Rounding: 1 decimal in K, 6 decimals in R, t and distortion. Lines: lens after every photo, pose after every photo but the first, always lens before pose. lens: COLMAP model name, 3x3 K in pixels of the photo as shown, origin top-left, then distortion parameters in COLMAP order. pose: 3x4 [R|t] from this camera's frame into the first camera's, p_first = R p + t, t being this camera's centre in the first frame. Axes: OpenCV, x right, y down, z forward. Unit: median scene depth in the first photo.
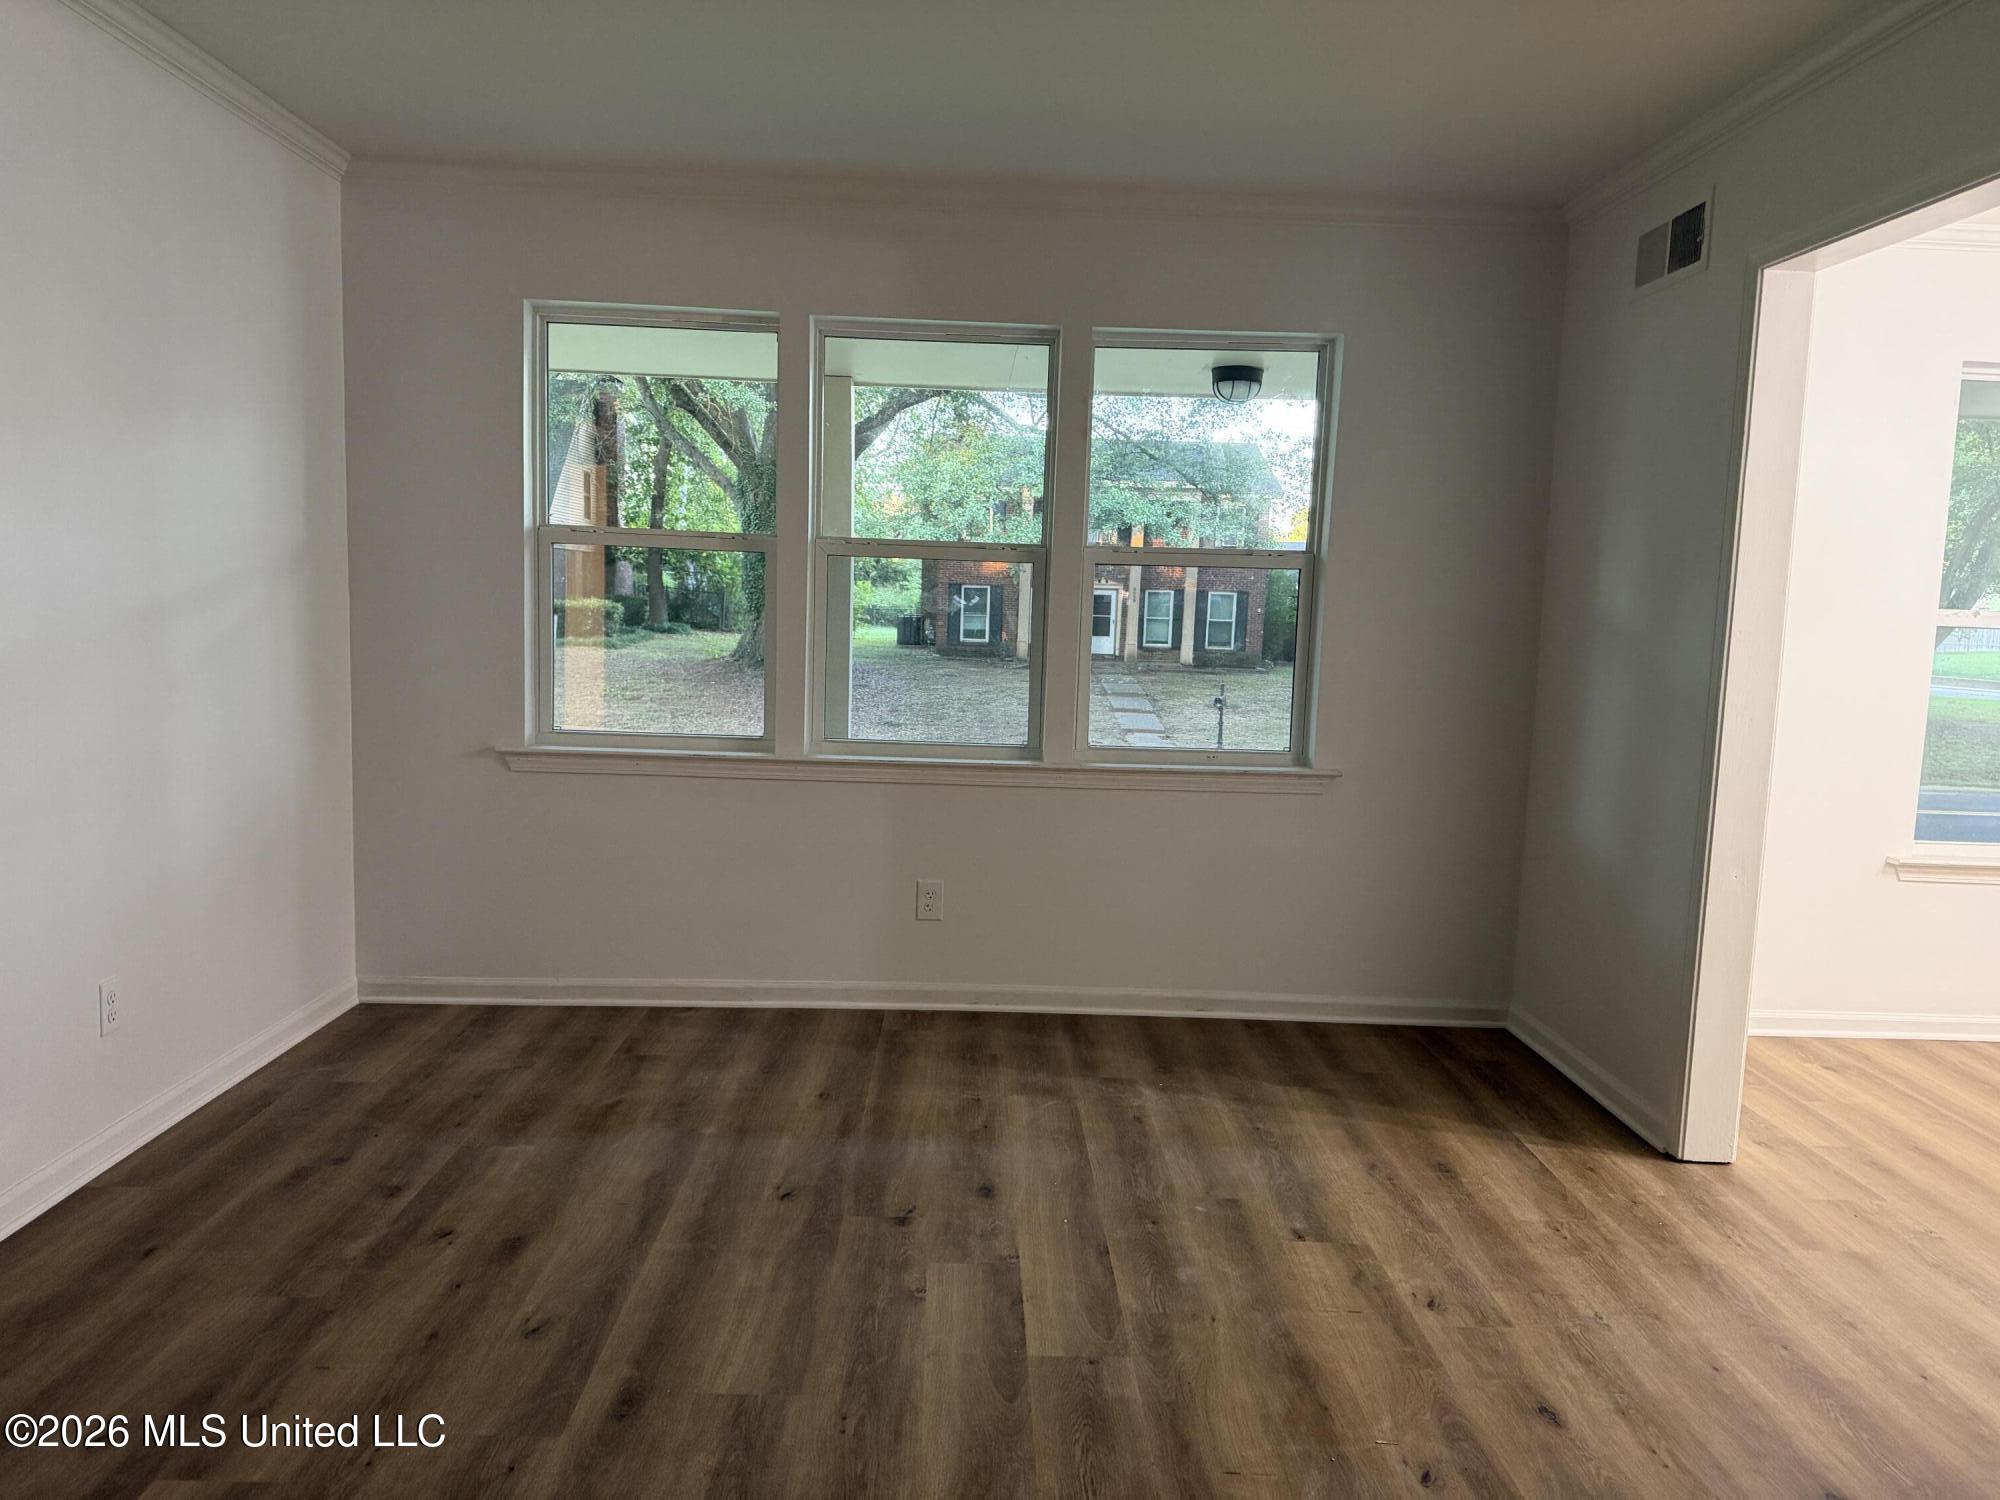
lens RADIAL K [[1408.5, 0, 1007.1], [0, 1408.5, 748.8], [0, 0, 1]] dist [0.141057, -0.247147]
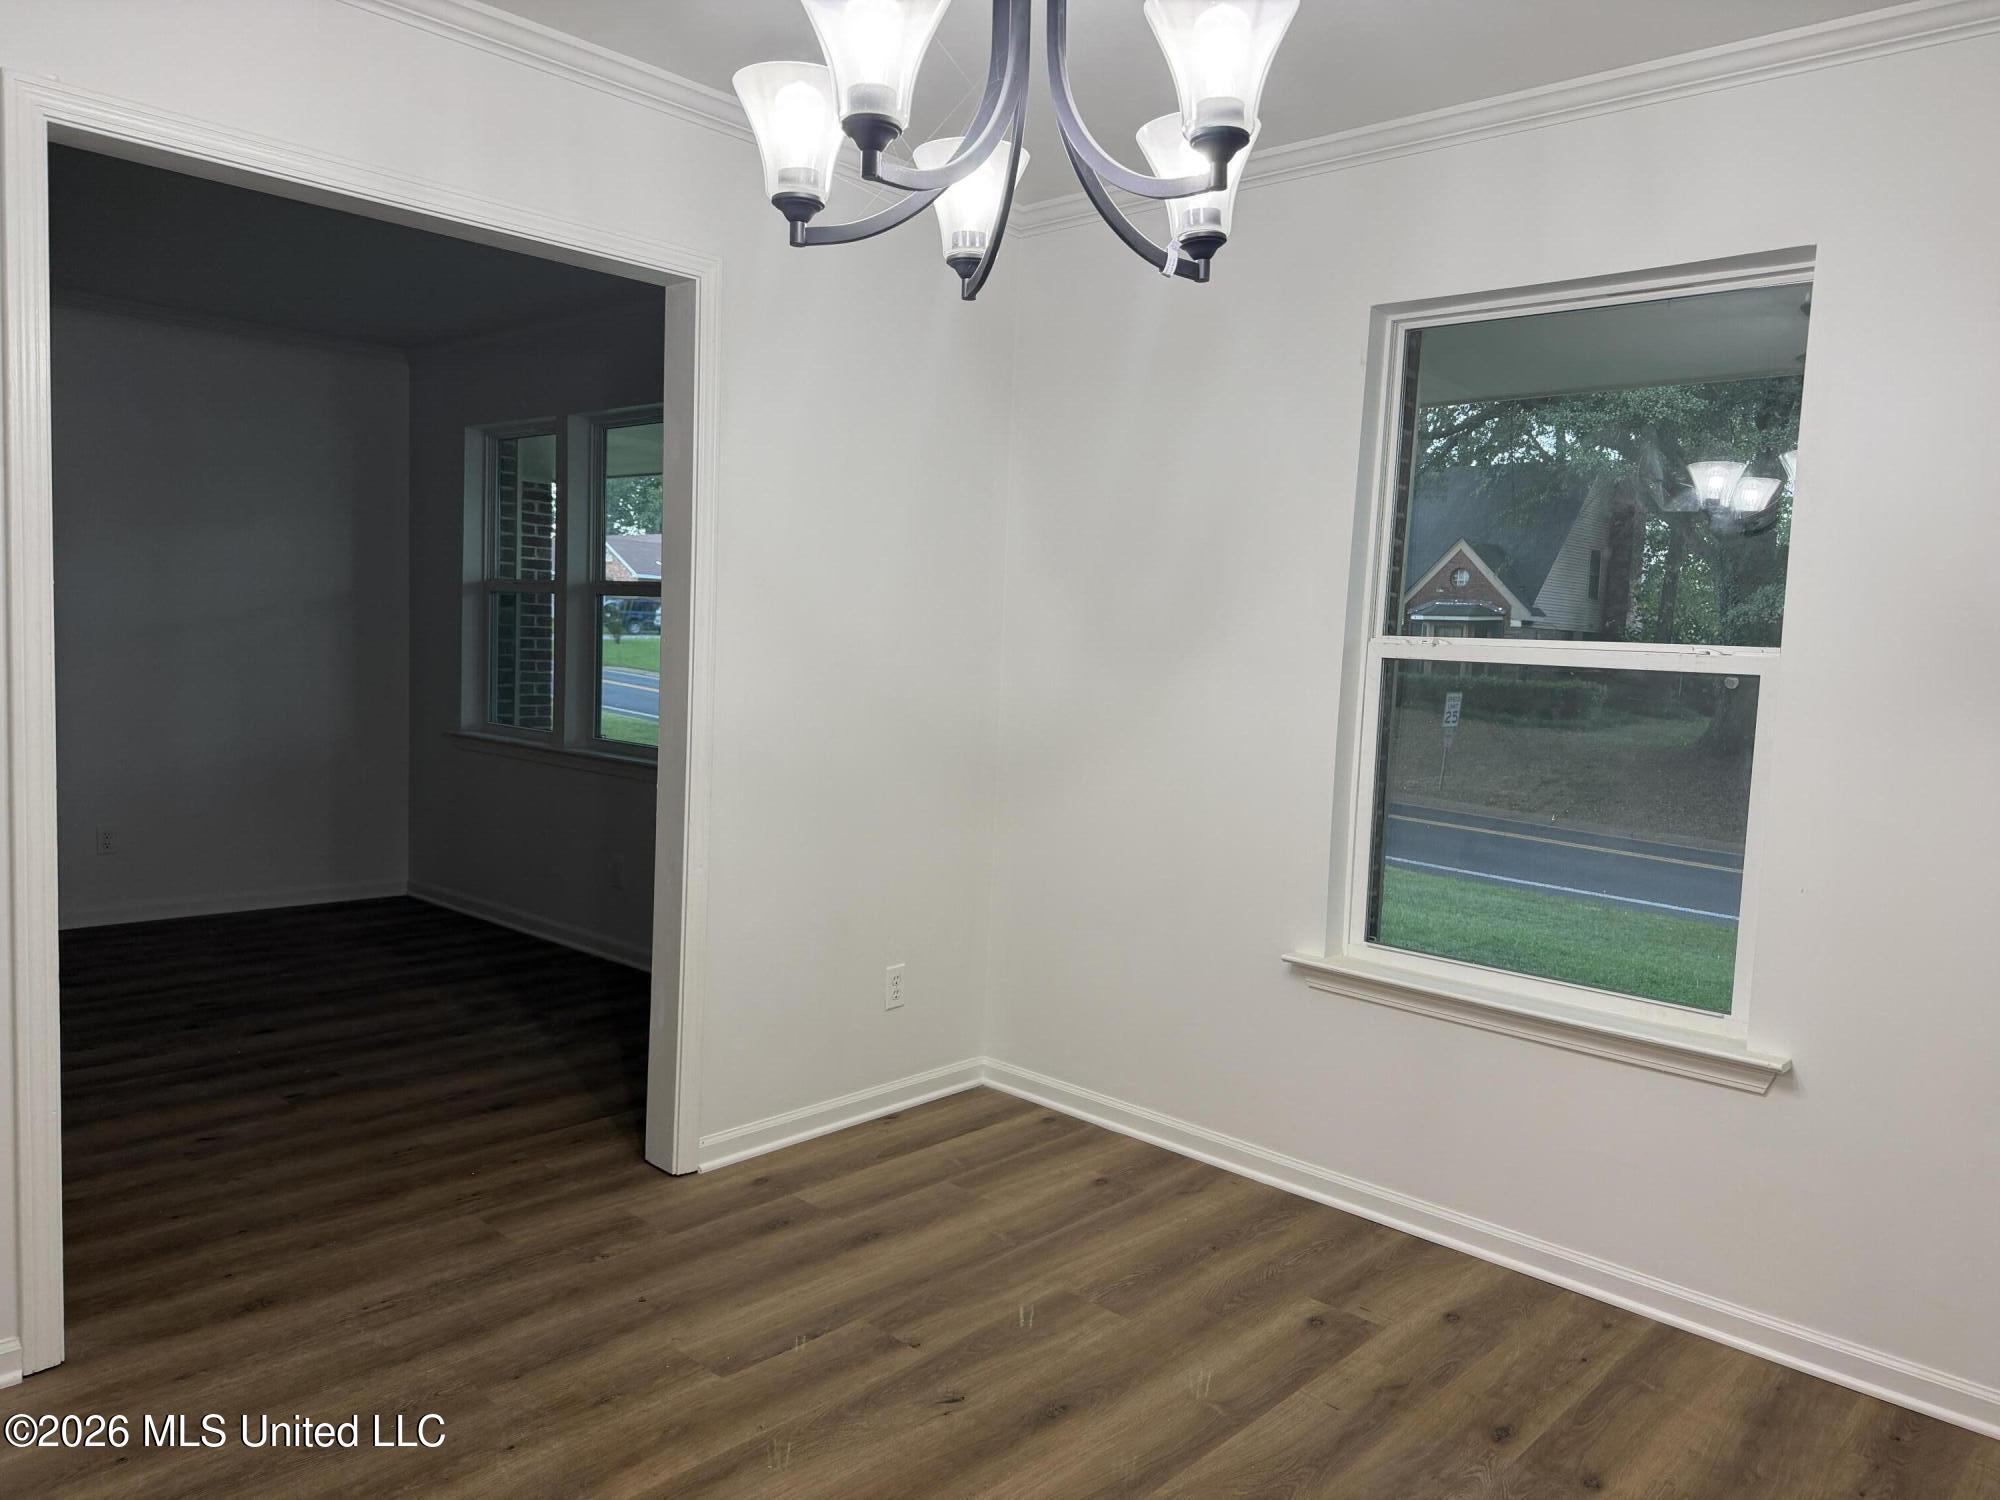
lens RADIAL K [[1408.5, 0, 1007.1], [0, 1408.5, 748.8], [0, 0, 1]] dist [0.141057, -0.247147]
pose [[0.722684, 0.055348, -0.688959, 1.339883], [-0.096466, 0.995110, -0.021245, -0.007281], [0.684413, 0.081814, 0.724489, 0.412029]]
